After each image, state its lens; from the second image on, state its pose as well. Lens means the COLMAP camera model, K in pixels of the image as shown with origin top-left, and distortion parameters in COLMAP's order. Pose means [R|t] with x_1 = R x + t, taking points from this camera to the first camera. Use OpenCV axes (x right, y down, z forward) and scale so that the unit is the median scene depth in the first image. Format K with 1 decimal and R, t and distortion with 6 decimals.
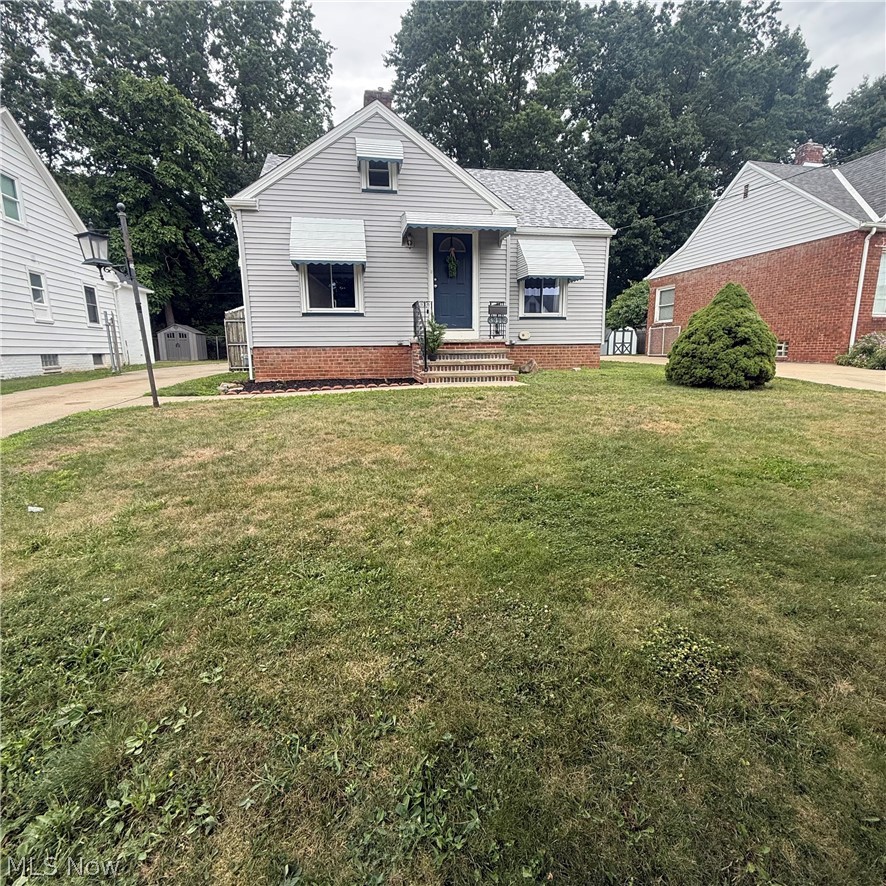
lens RADIAL K [[467.1, 0, 446.5], [0, 467.1, 442.3], [0, 0, 1]] dist [0.001047, 0.001562]
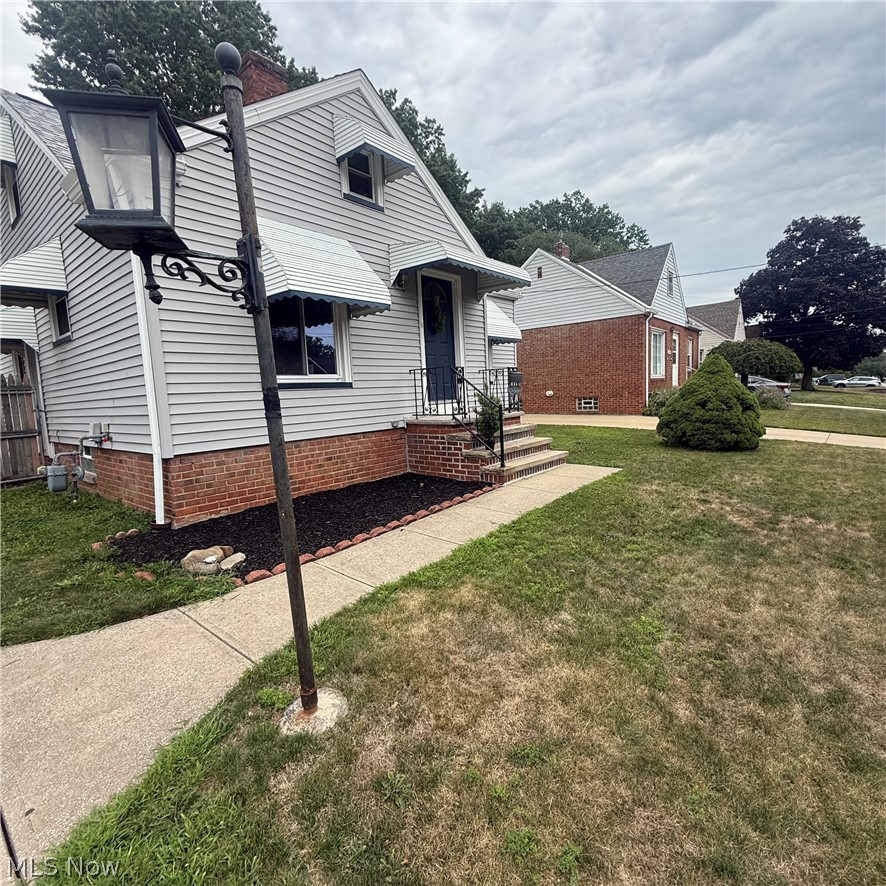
lens RADIAL K [[467.1, 0, 442.1], [0, 467.1, 442.1], [0, 0, 1]] dist [0.001047, 0.001562]
pose [[0.775392, -0.092370, 0.624688, -0.478009], [0.158226, 0.986106, -0.050587, -0.144766], [-0.611336, 0.138066, 0.779234, 0.440426]]
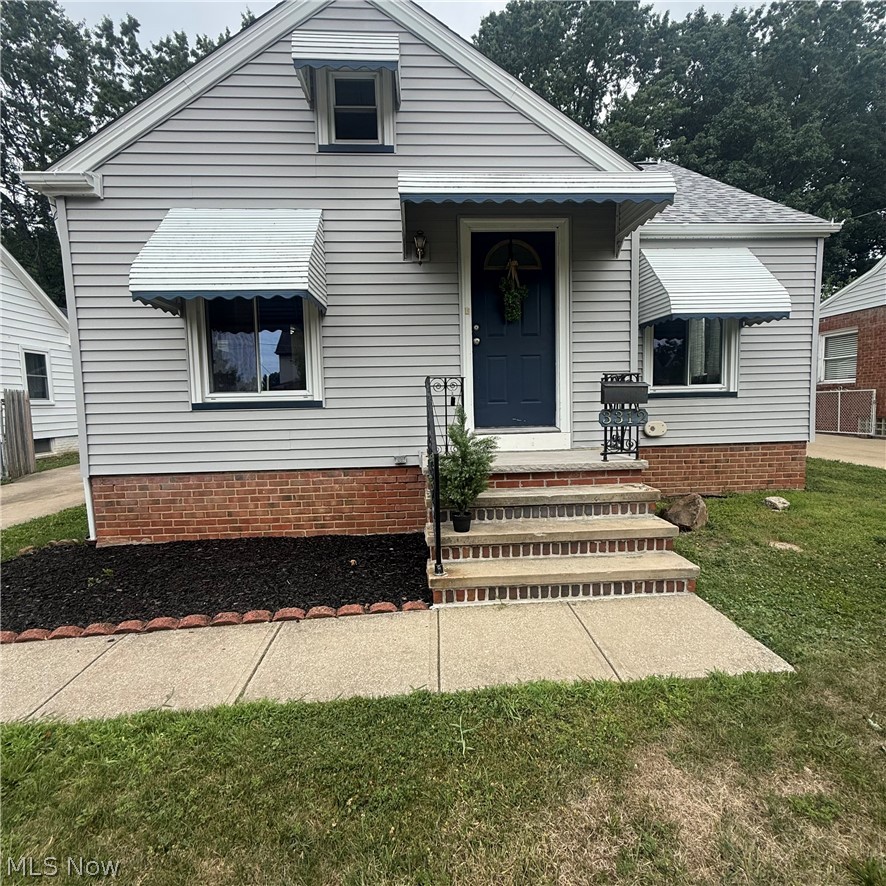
lens RADIAL K [[467.1, 0, 449.6], [0, 467.1, 441.2], [0, 0, 1]] dist [0.001047, 0.001562]
pose [[0.991870, -0.000326, -0.127252, 0.009192], [-0.013533, 0.994055, -0.108032, -0.185233], [0.126531, 0.108876, 0.985970, 0.550633]]
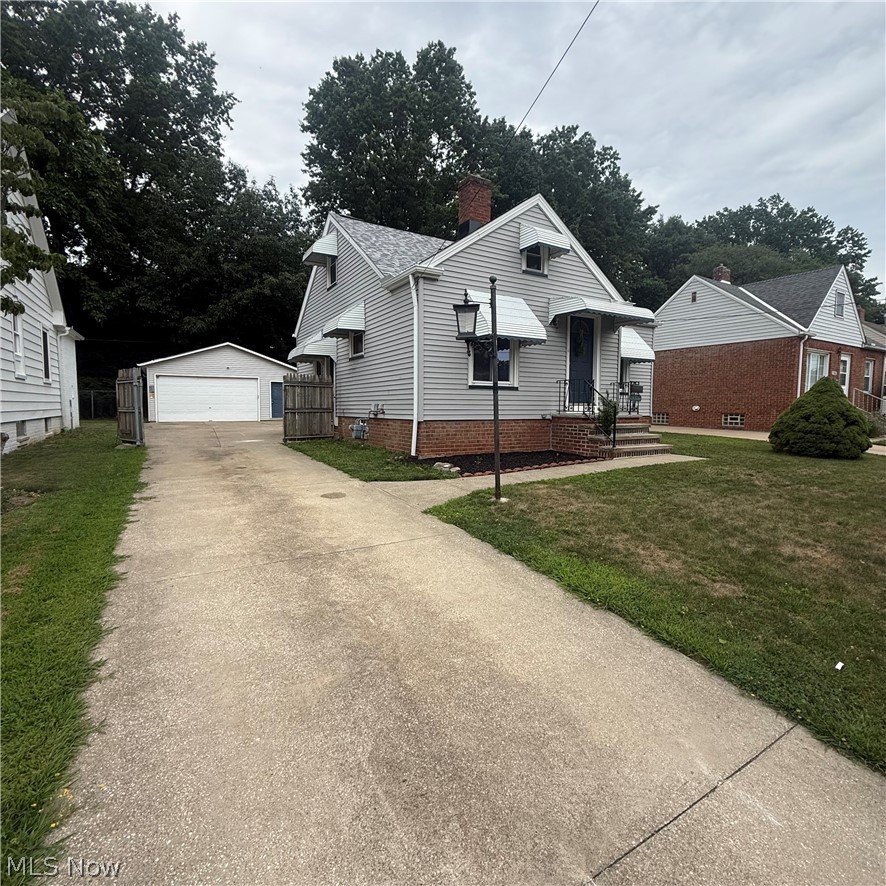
lens RADIAL K [[467.1, 0, 443.9], [0, 467.1, 444.5], [0, 0, 1]] dist [0.001047, 0.001562]
pose [[0.938456, -0.011649, 0.345203, -0.664260], [0.050869, 0.993194, -0.104776, -0.057584], [-0.341633, 0.115888, 0.932661, 0.134942]]
